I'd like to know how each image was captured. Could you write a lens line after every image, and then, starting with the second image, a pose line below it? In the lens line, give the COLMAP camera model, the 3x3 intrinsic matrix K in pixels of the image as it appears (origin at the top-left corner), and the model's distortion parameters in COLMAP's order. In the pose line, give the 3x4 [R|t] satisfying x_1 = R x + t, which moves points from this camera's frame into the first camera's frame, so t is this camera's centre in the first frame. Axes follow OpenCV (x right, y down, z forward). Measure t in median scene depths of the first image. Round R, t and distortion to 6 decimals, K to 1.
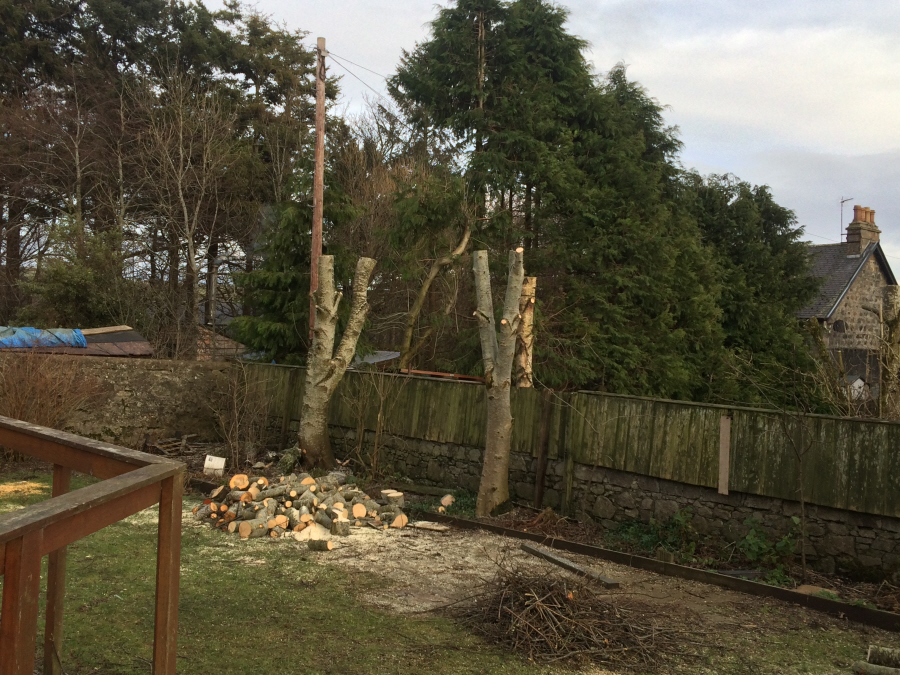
lens RADIAL K [[908.2, 0, 450.0], [0, 908.2, 337.5], [0, 0, 1]] dist [0.105562, -0.191612]
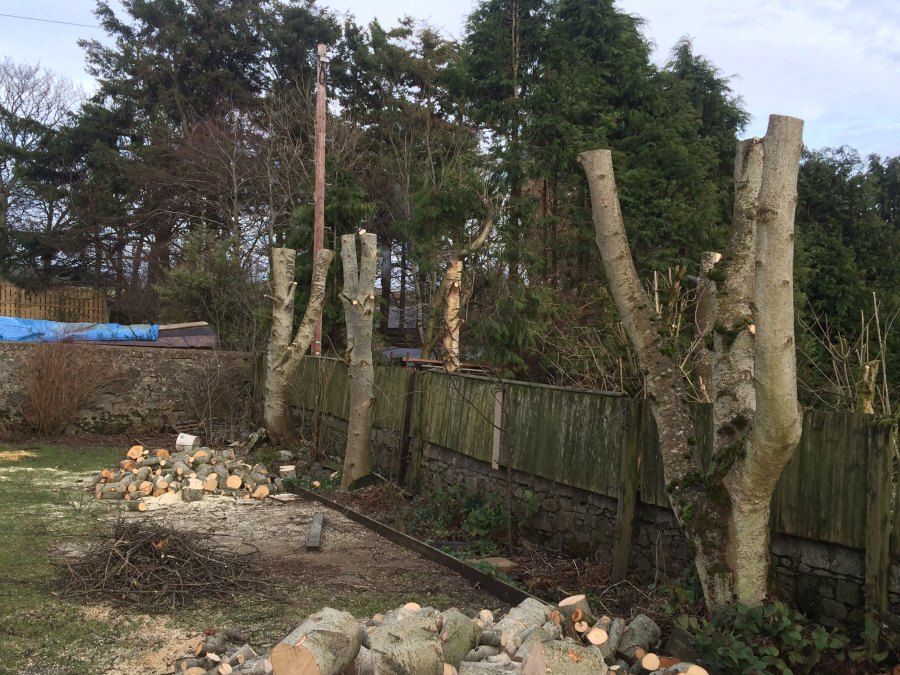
lens RADIAL K [[908.2, 0, 450.0], [0, 908.2, 337.5], [0, 0, 1]] dist [0.105562, -0.191612]
pose [[0.959349, -0.011989, -0.281969, 0.321253], [0.010701, 0.999924, -0.006109, 0.021264], [0.282021, 0.002843, 0.959404, 0.029150]]
